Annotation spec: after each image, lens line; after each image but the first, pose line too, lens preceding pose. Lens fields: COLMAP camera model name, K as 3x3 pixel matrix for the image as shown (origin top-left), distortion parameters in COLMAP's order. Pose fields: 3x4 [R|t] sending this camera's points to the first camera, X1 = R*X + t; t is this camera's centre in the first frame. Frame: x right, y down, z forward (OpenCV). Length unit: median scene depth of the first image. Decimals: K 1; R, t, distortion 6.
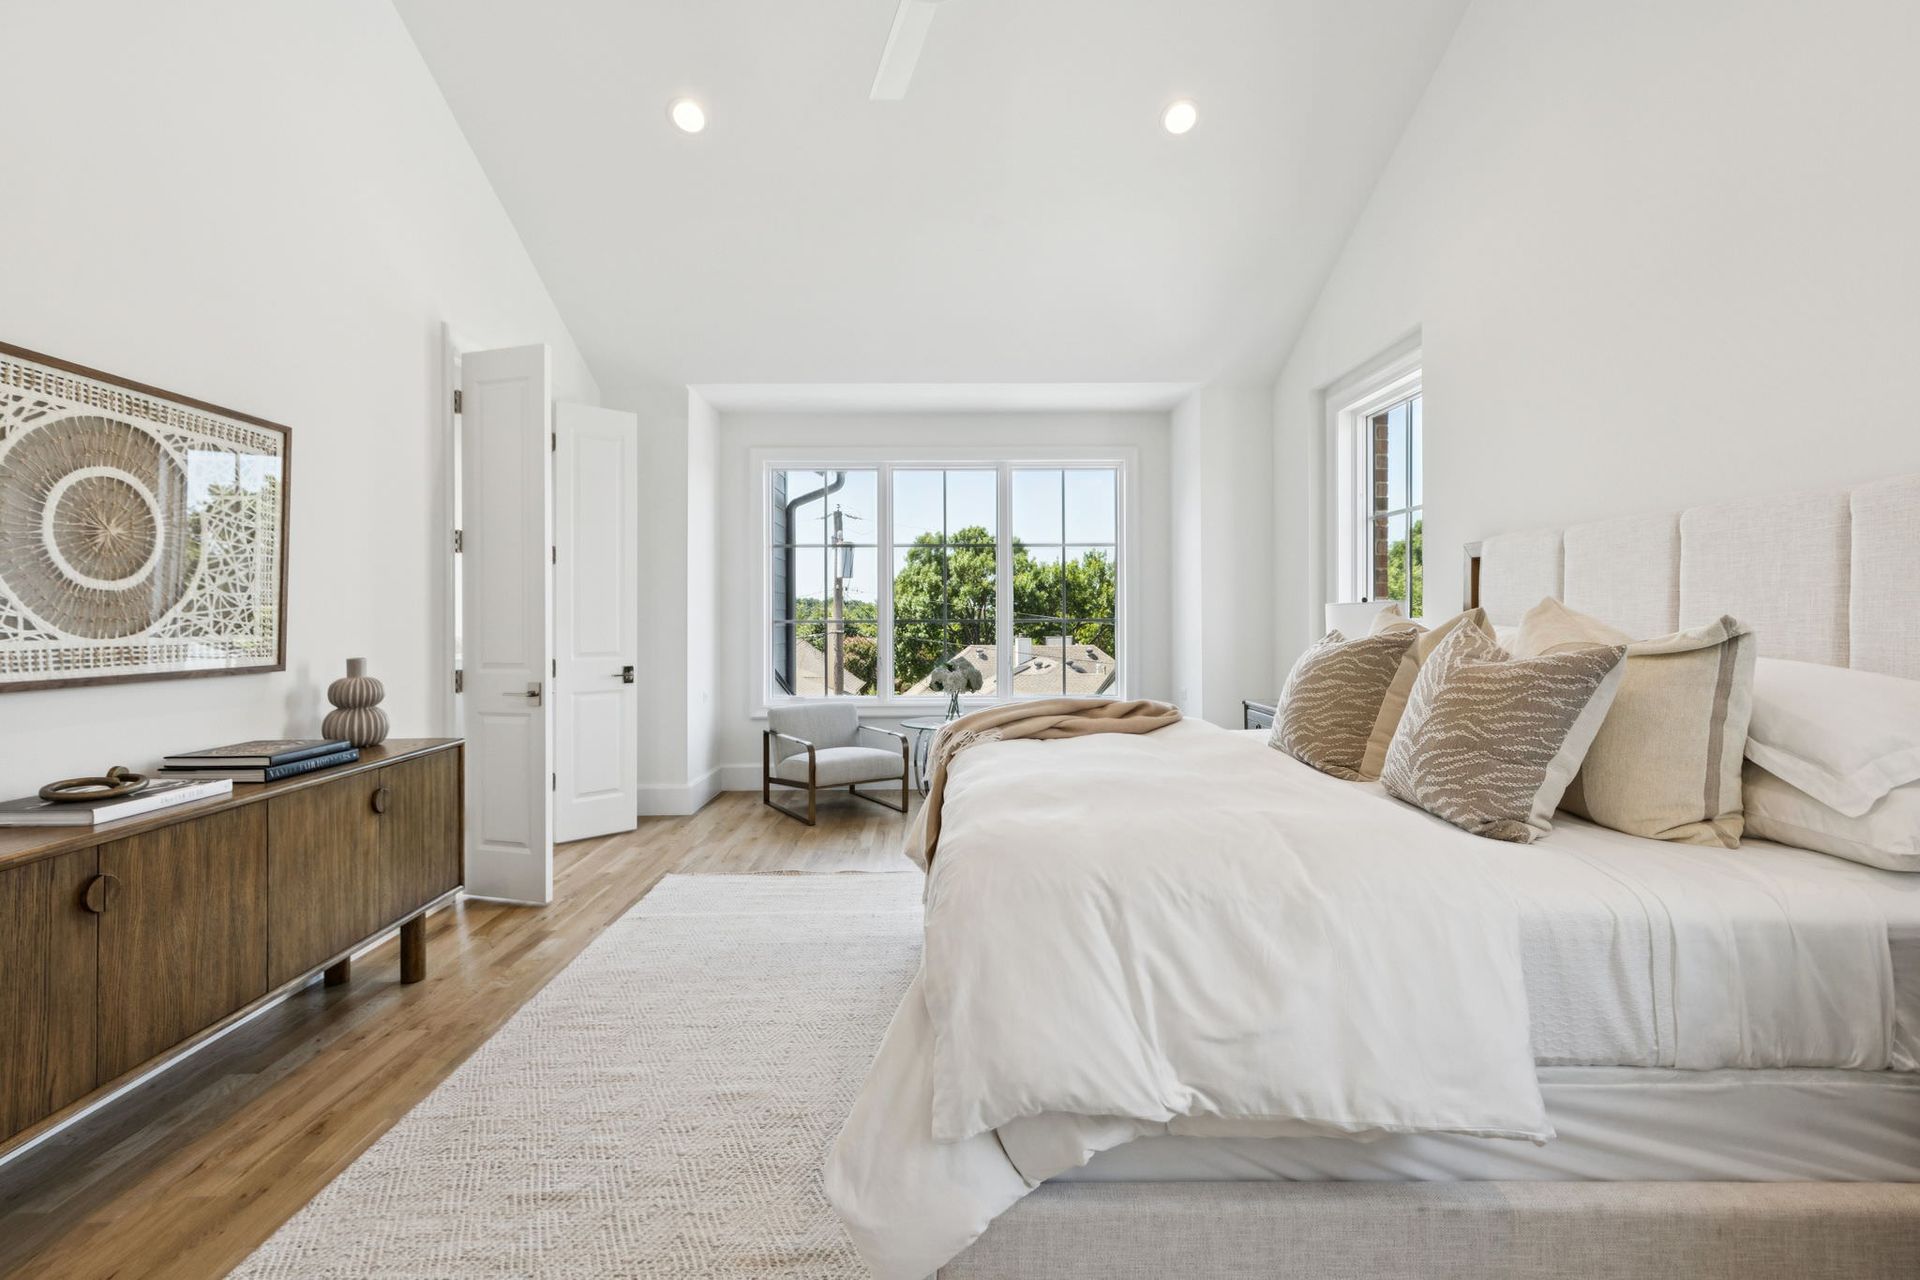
lens RADIAL K [[872.8, 0, 962.4], [0, 872.8, 612.5], [0, 0, 1]] dist [0.008731, -0.001790]
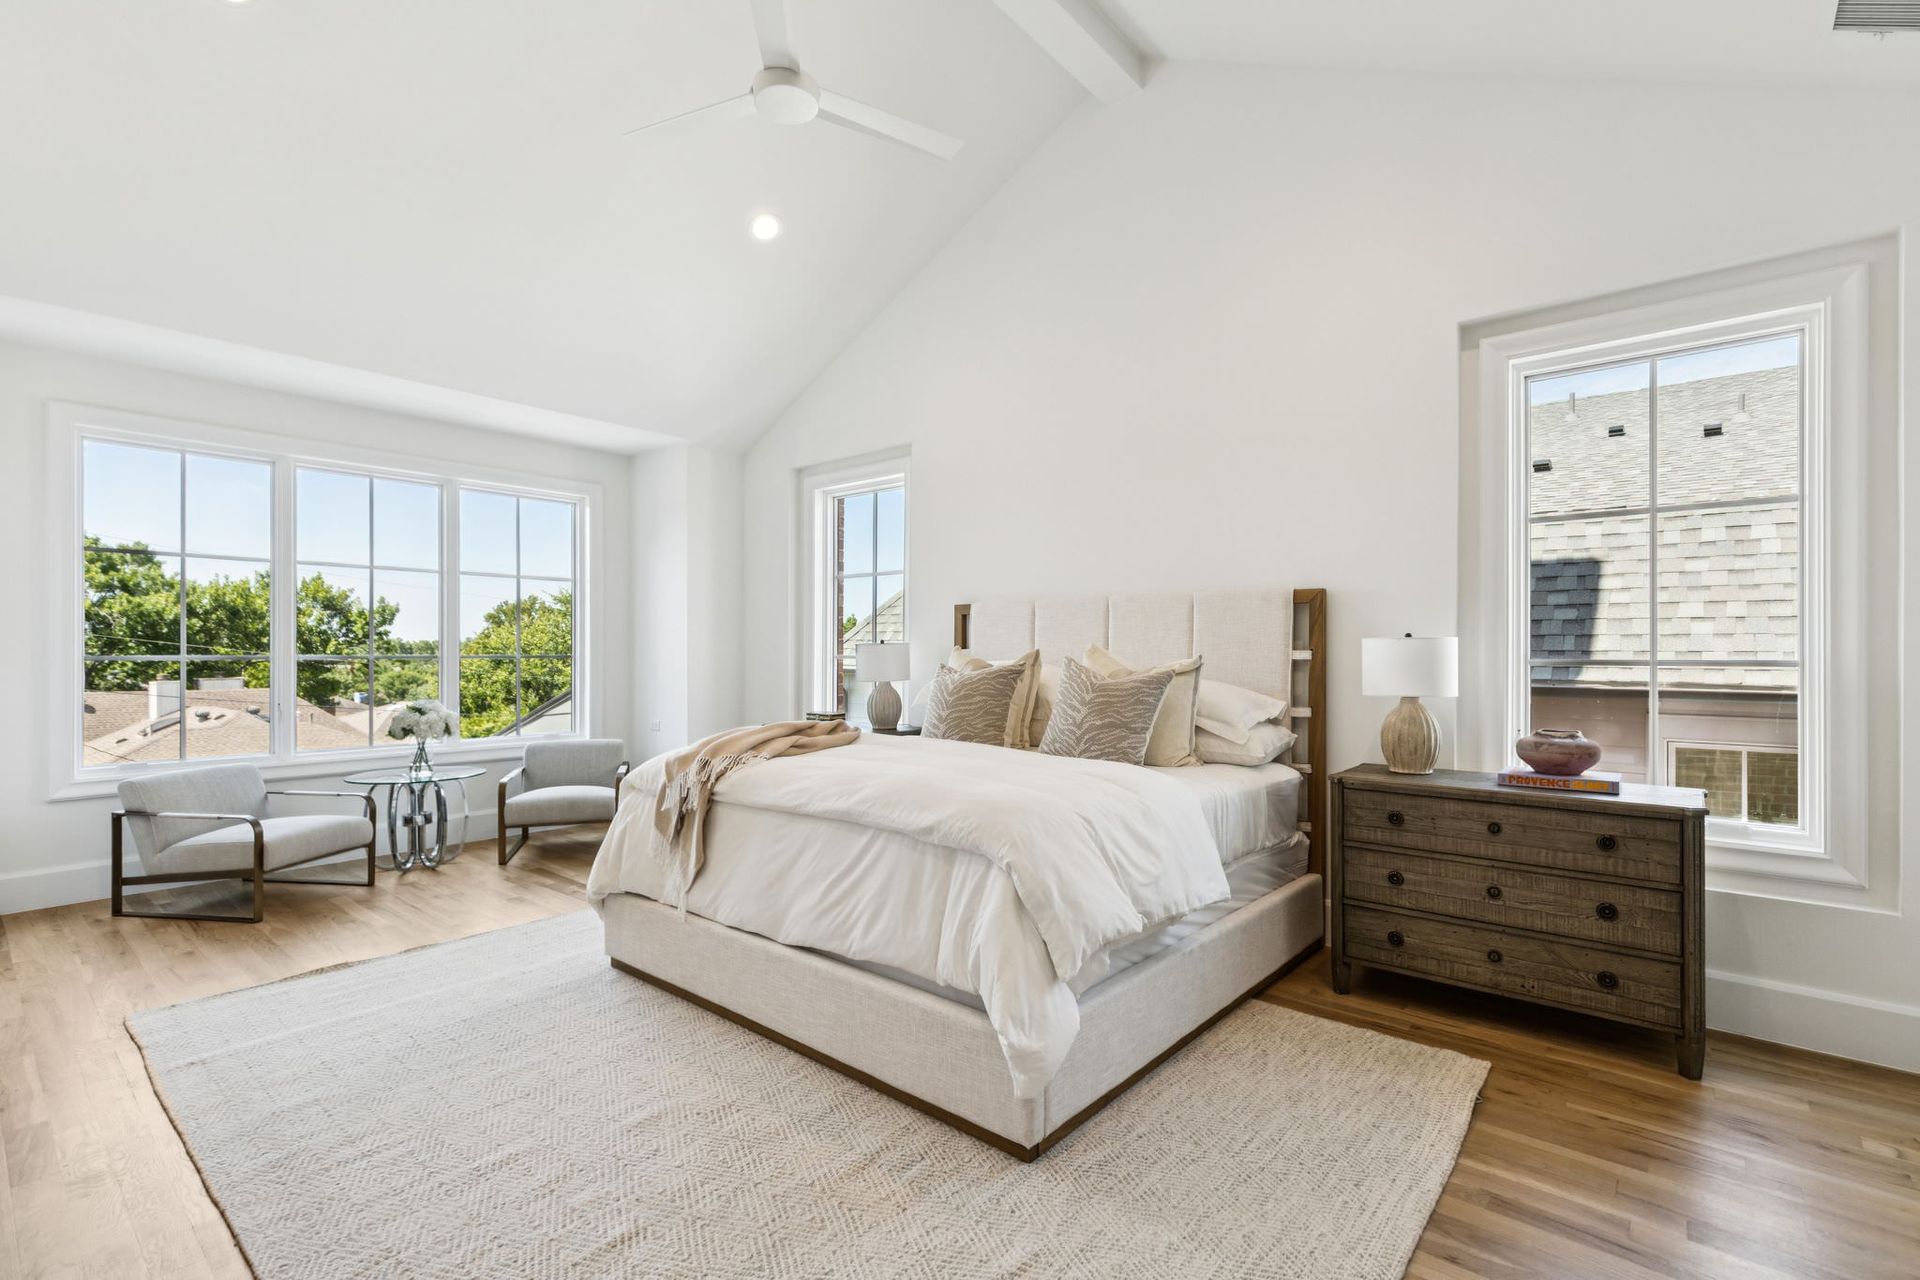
lens RADIAL K [[872.8, 0, 957.2], [0, 872.8, 651.0], [0, 0, 1]] dist [0.008731, -0.001790]
pose [[0.655551, 0.006614, 0.755122, -0.542628], [-0.007780, 0.999968, -0.002005, 0.002193], [-0.755111, -0.004561, 0.655581, 0.040869]]
